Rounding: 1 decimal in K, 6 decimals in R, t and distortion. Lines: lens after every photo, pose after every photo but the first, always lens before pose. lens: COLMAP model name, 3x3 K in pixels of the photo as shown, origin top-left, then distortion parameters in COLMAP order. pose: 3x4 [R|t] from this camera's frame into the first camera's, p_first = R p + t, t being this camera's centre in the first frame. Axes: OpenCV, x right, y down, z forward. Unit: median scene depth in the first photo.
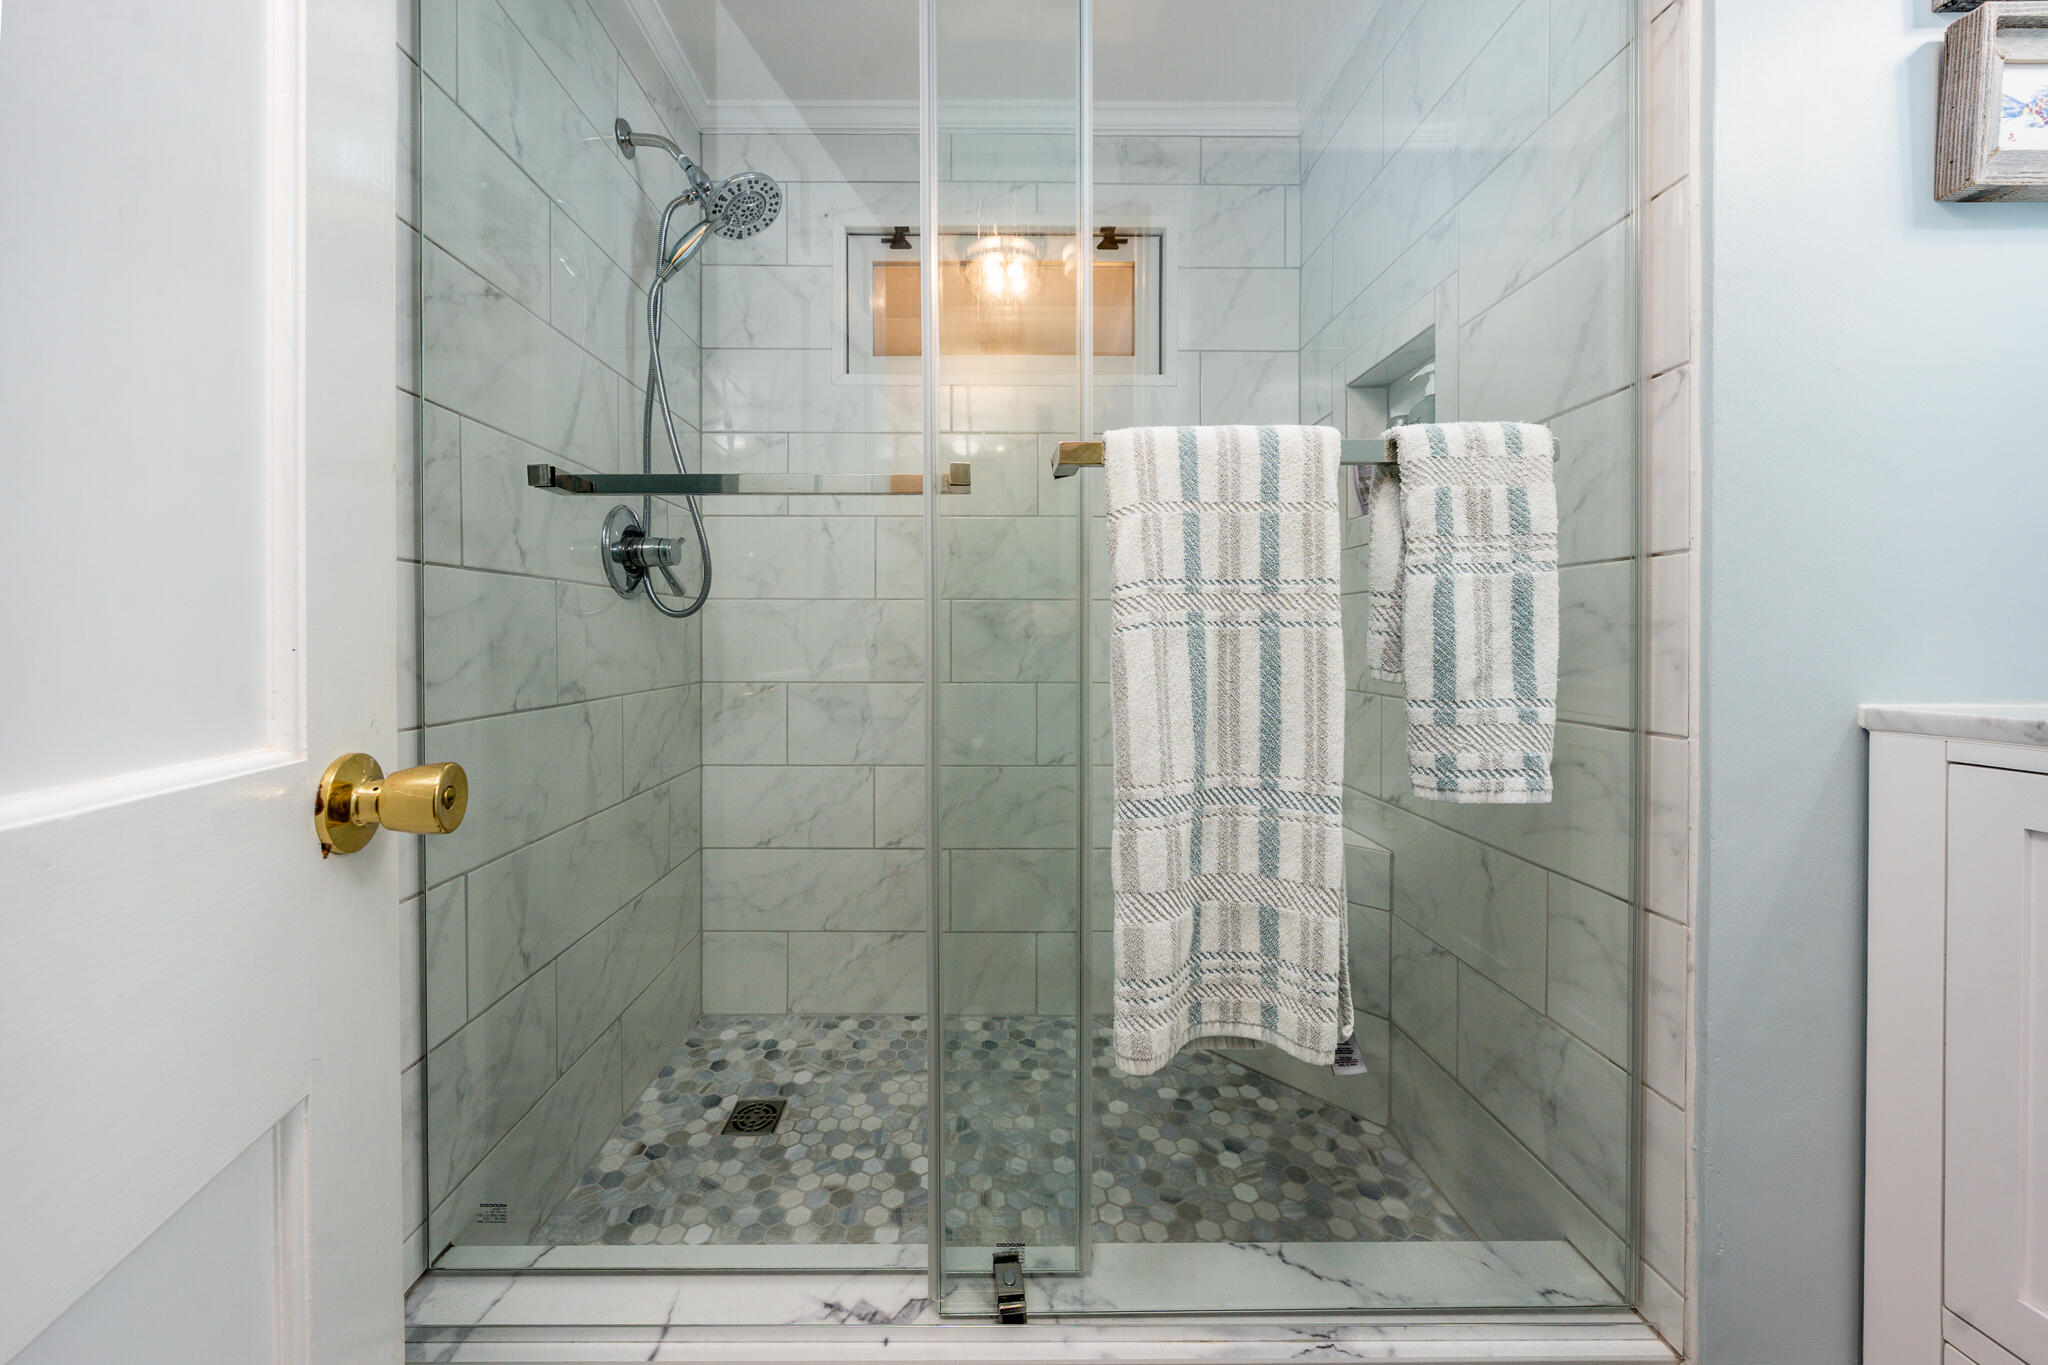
lens RADIAL K [[700.5, 0, 986.0], [0, 700.5, 648.3], [0, 0, 1]] dist [-0.004309, 0.000115]
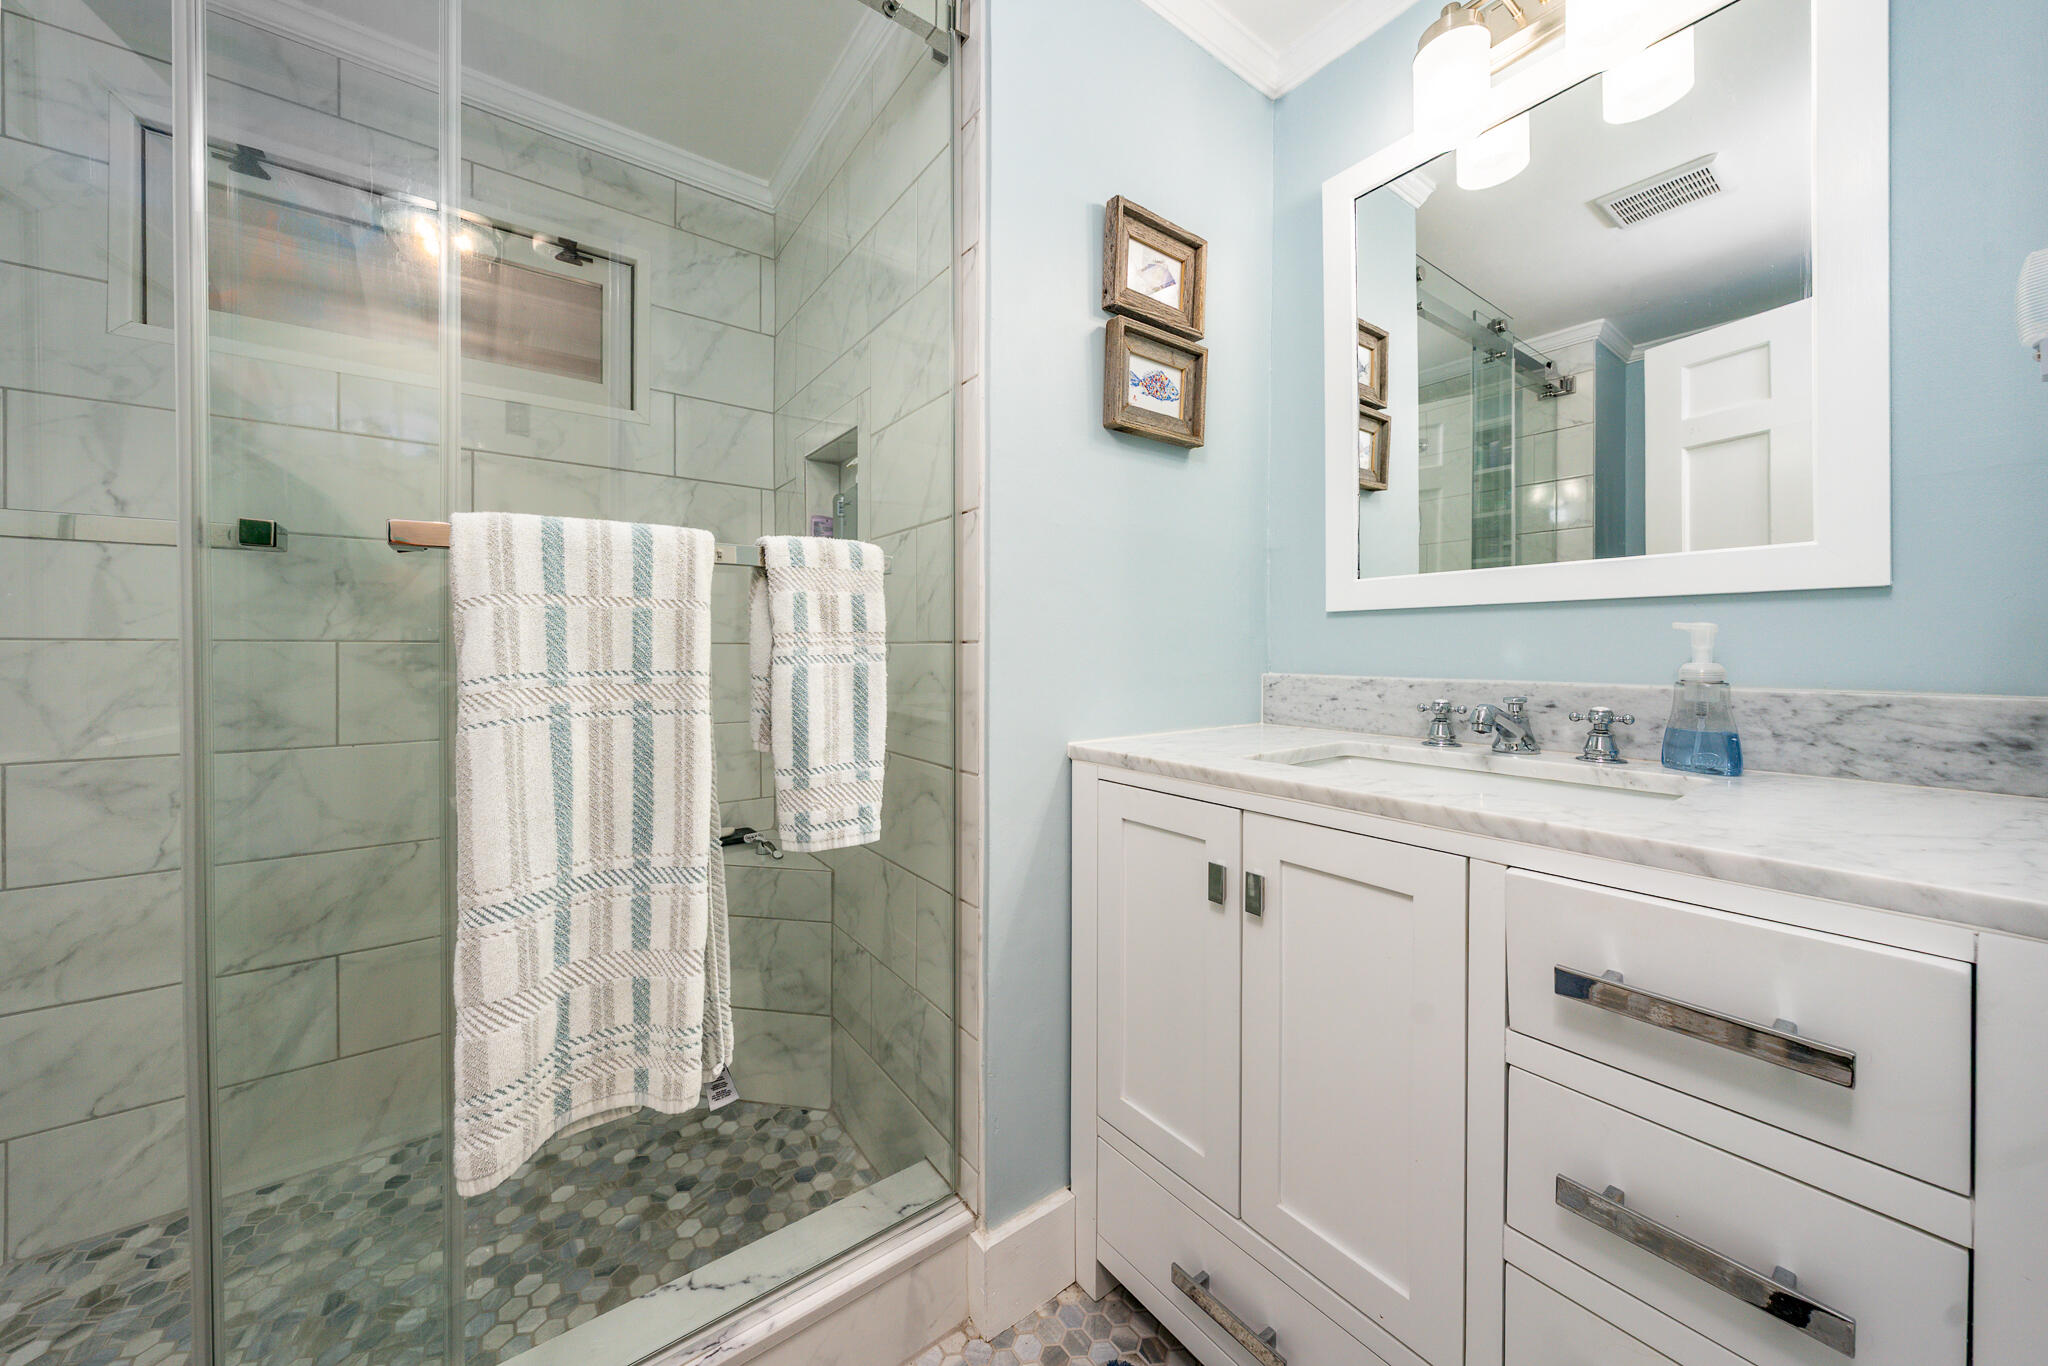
lens RADIAL K [[700.5, 0, 998.9], [0, 700.5, 651.7], [0, 0, 1]] dist [-0.004309, 0.000115]
pose [[0.815002, -0.003681, 0.579446, 0.224823], [0.003428, 0.999993, 0.001531, -0.124404], [-0.579448, 0.000739, 0.815009, -0.181113]]
